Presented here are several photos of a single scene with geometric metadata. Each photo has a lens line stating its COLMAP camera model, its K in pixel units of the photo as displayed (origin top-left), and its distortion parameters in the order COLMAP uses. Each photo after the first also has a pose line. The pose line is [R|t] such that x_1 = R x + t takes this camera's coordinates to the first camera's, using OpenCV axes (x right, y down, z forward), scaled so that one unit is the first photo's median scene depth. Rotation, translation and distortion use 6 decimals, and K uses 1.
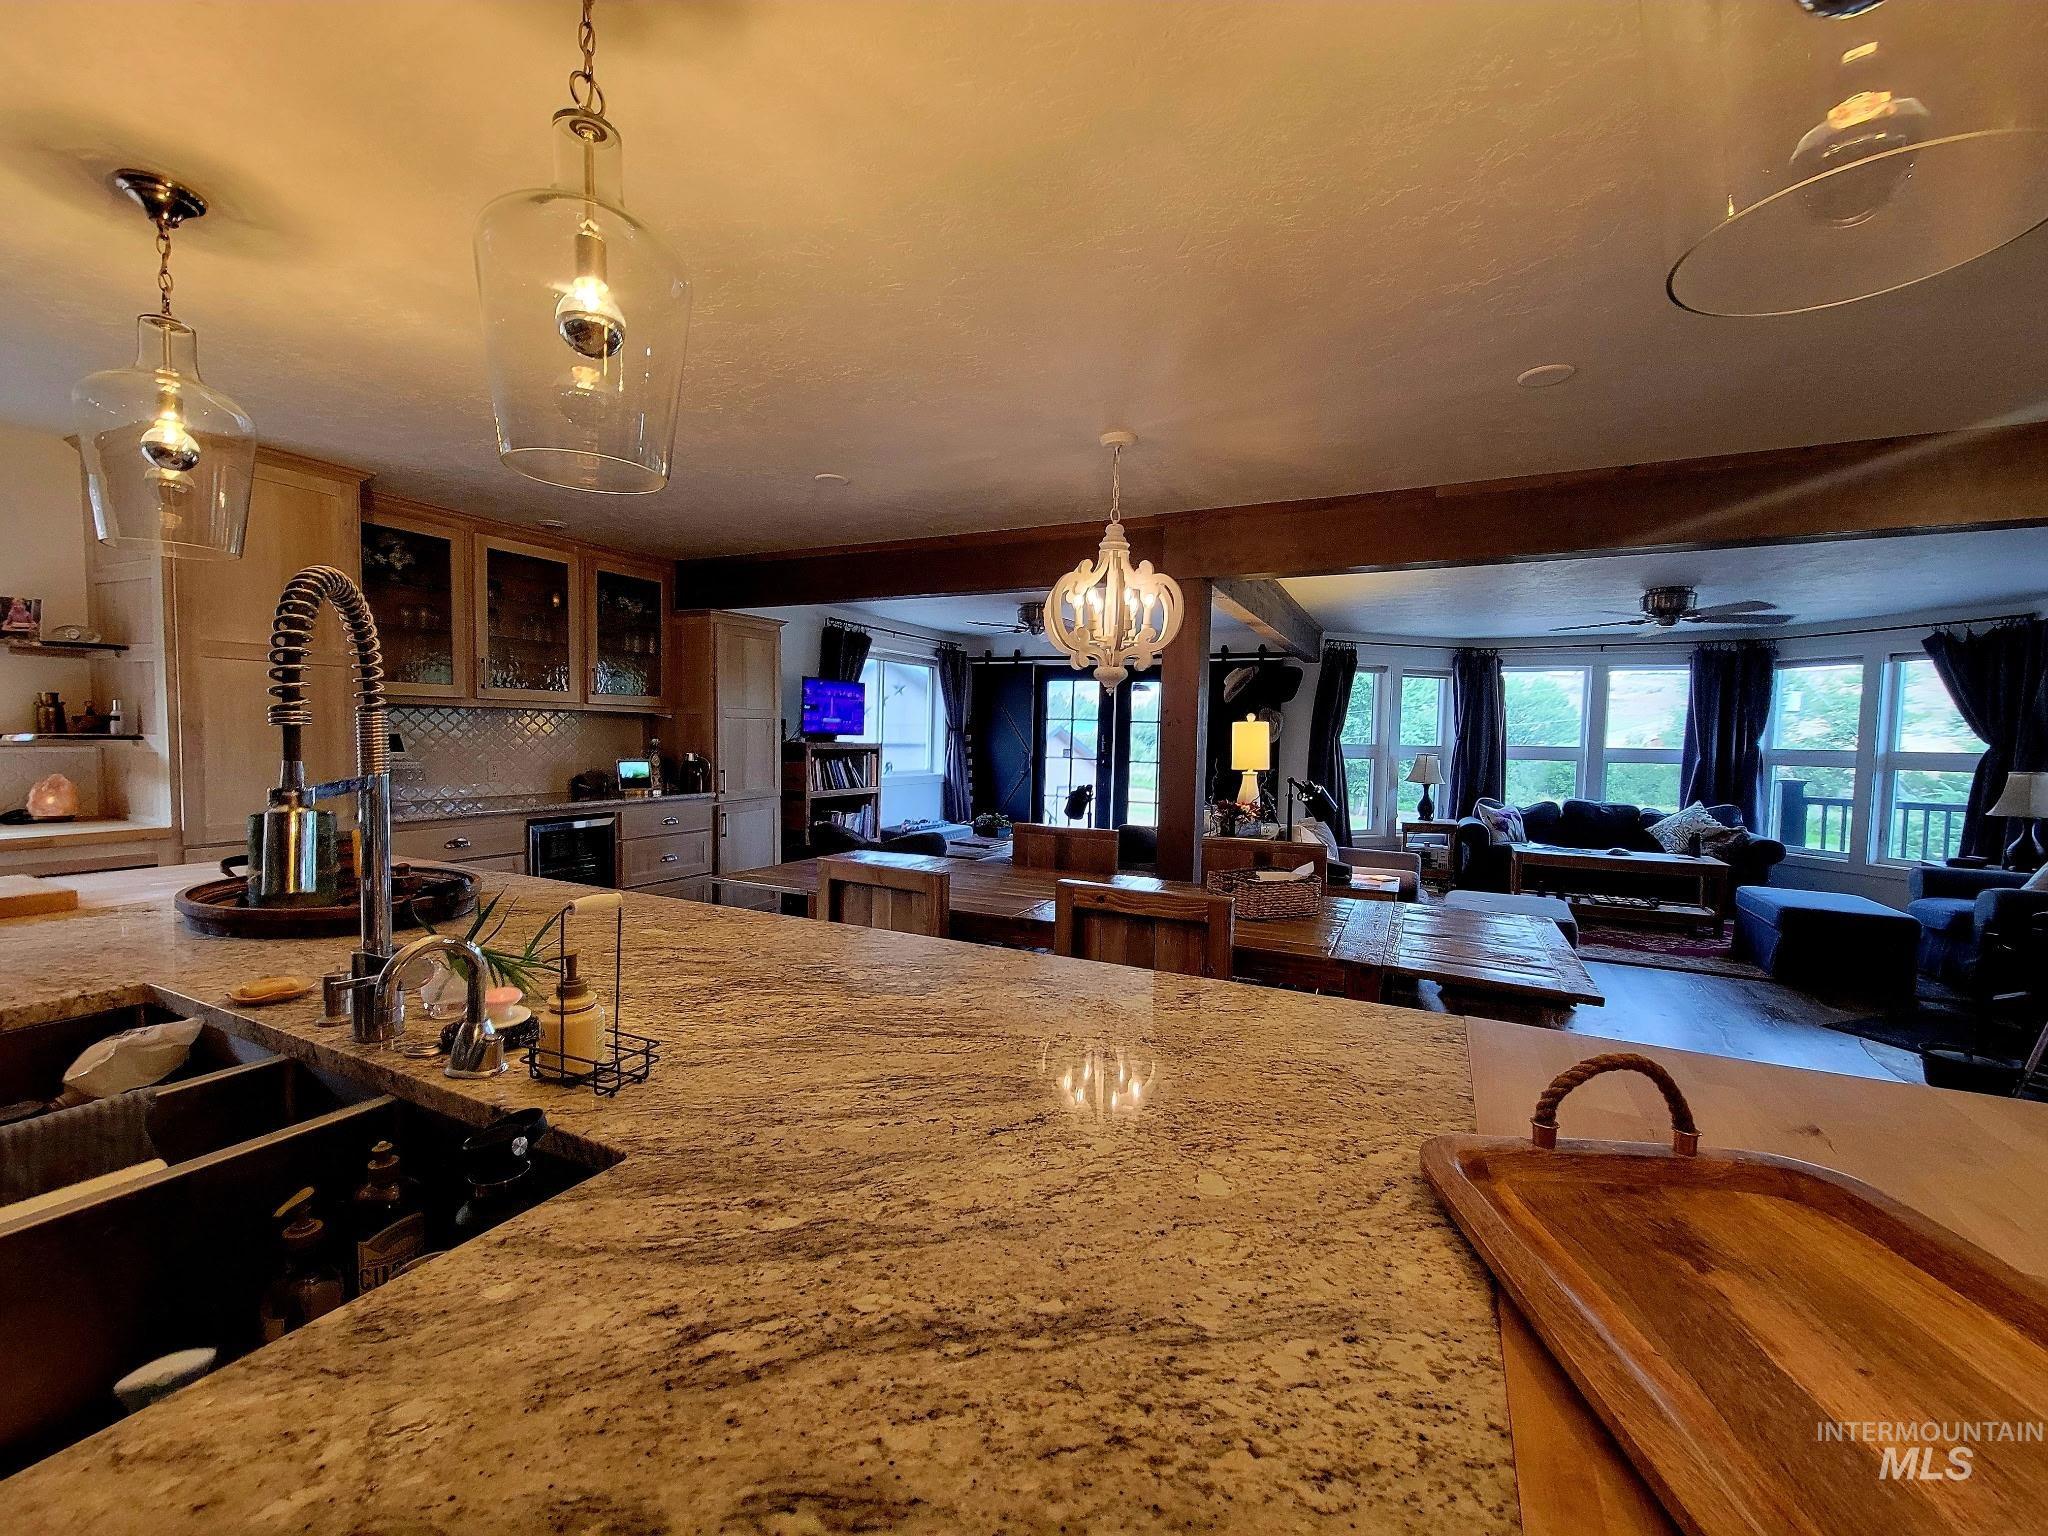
lens RADIAL K [[832.9, 0, 1009.6], [0, 832.9, 776.5], [0, 0, 1]] dist [0.004523, -0.000387]
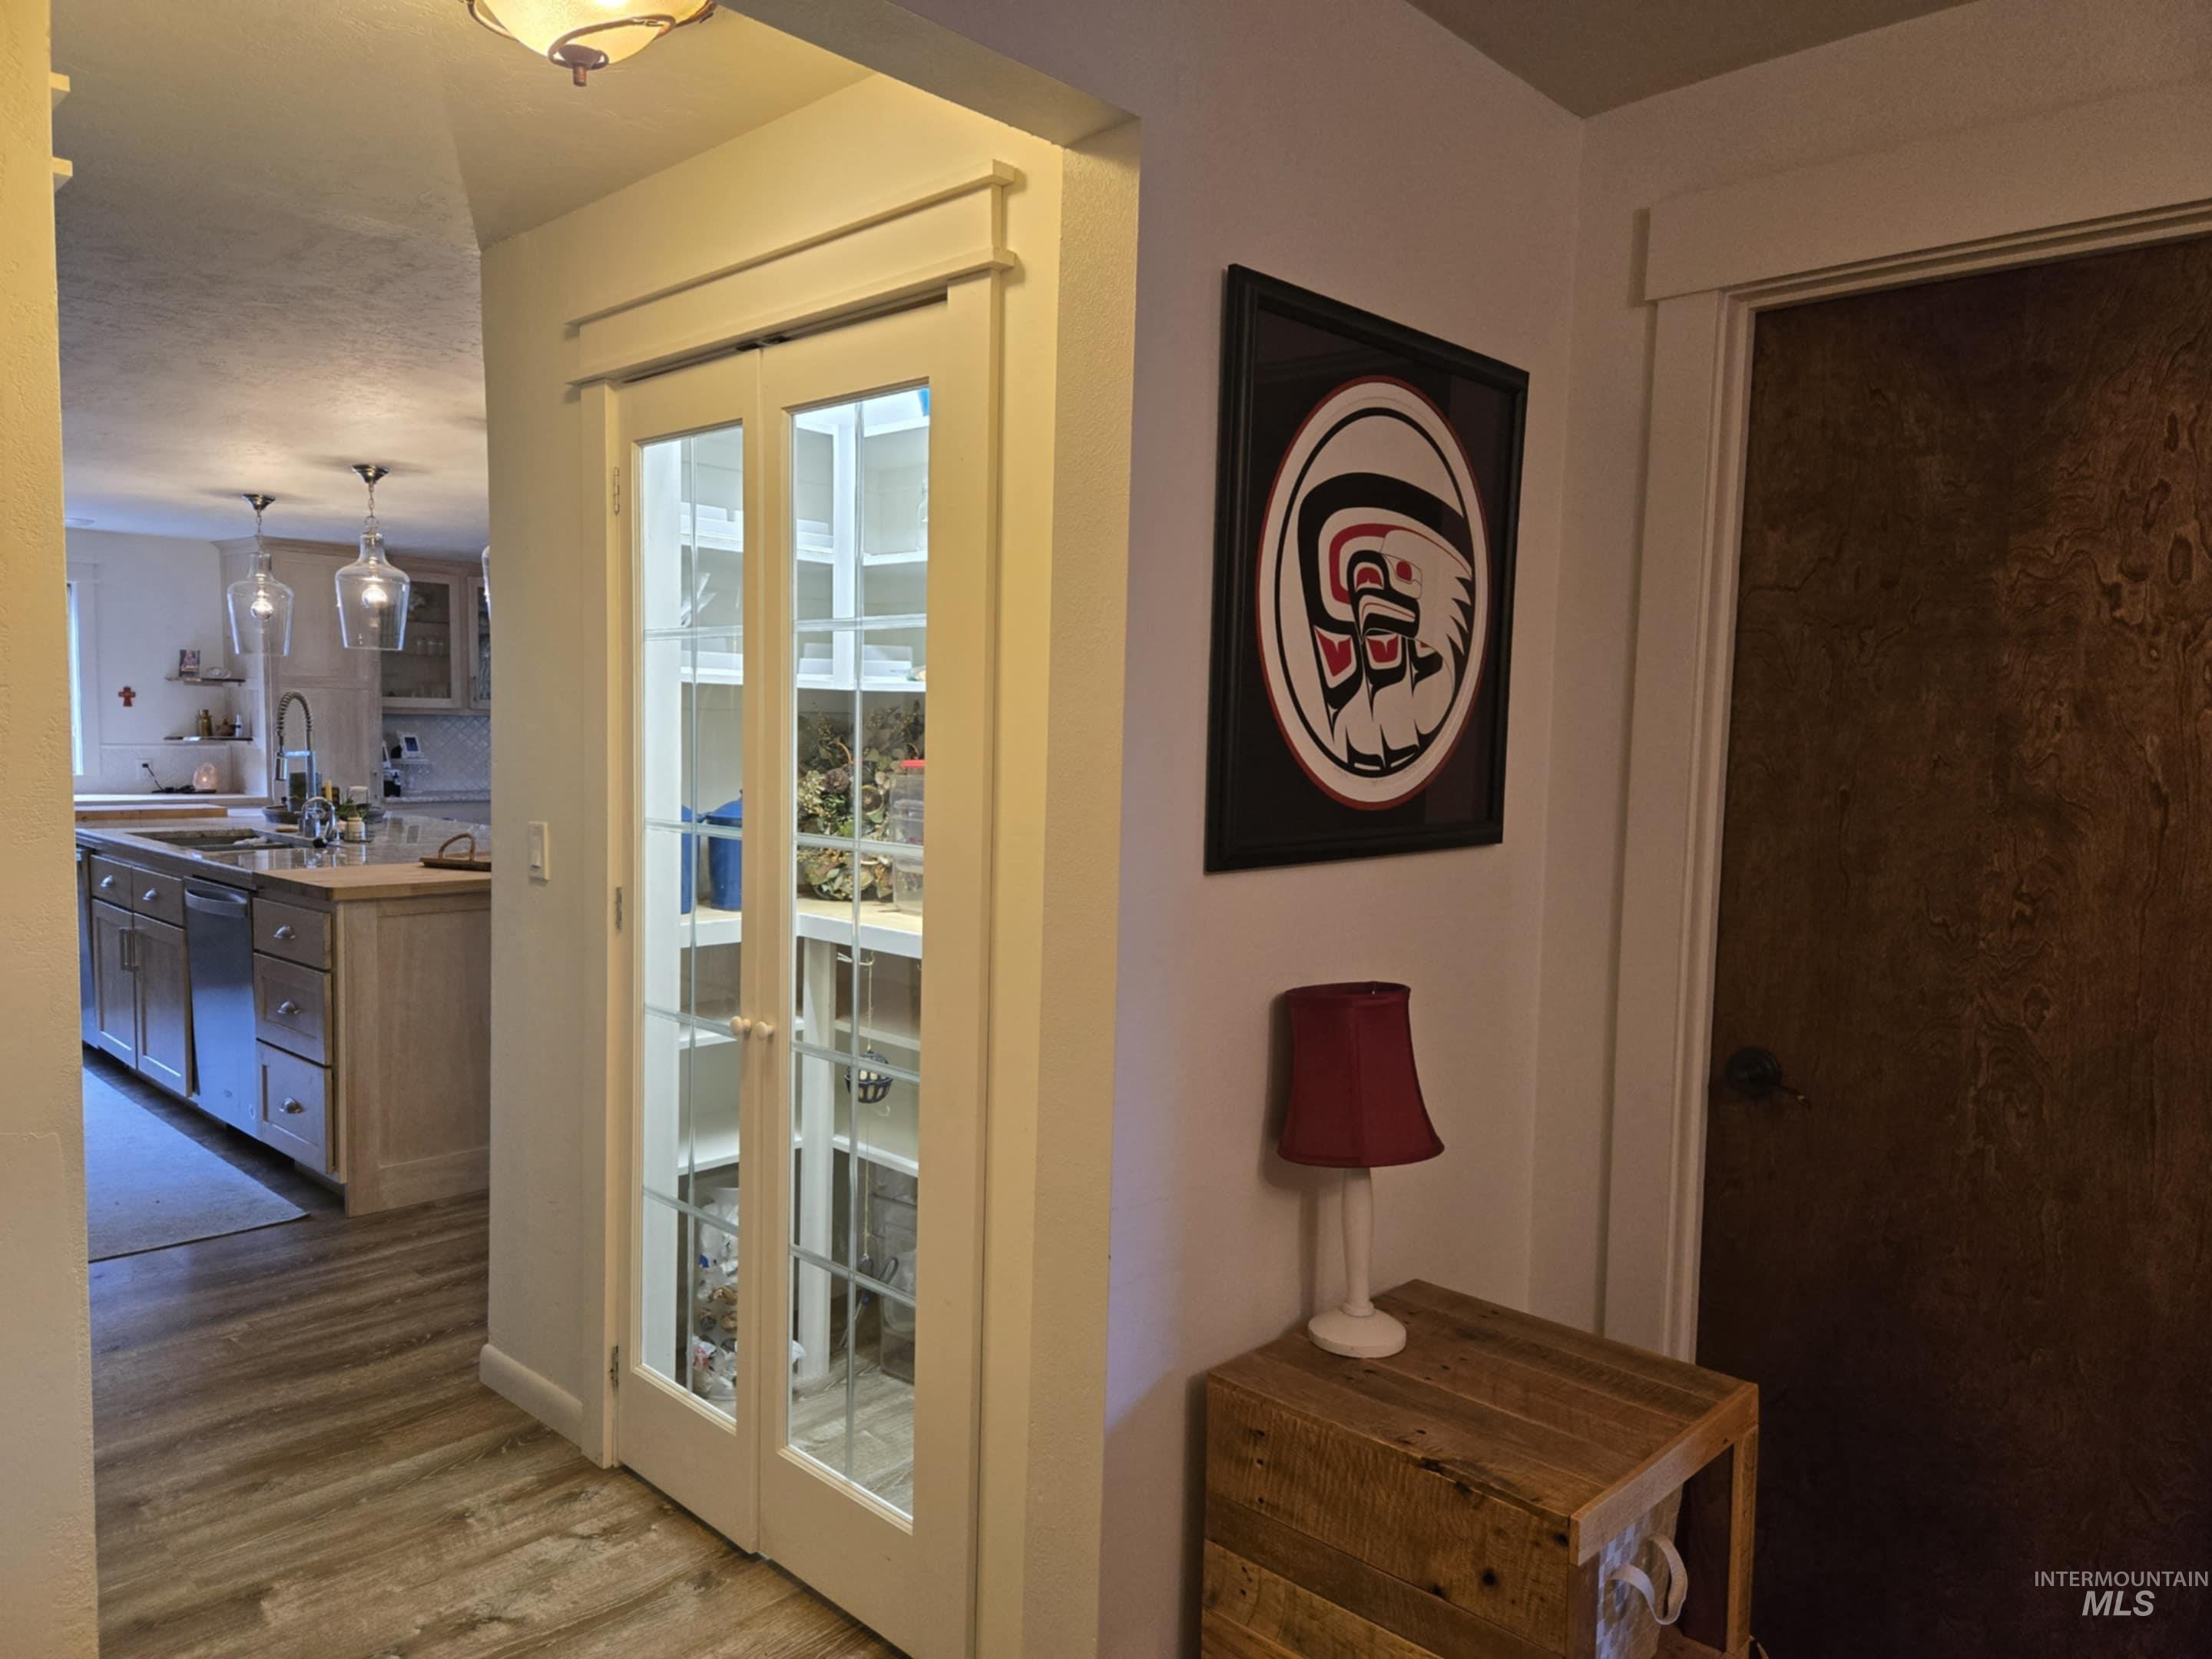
lens RADIAL K [[1493.1, 0, 1102.4], [0, 1493.1, 835.7], [0, 0, 1]] dist [0.041131, -0.008881]
pose [[0.956800, 0.023190, -0.289821, 1.266281], [-0.017998, 0.999627, 0.020564, 0.045413], [0.290190, -0.014460, 0.956860, -1.206165]]
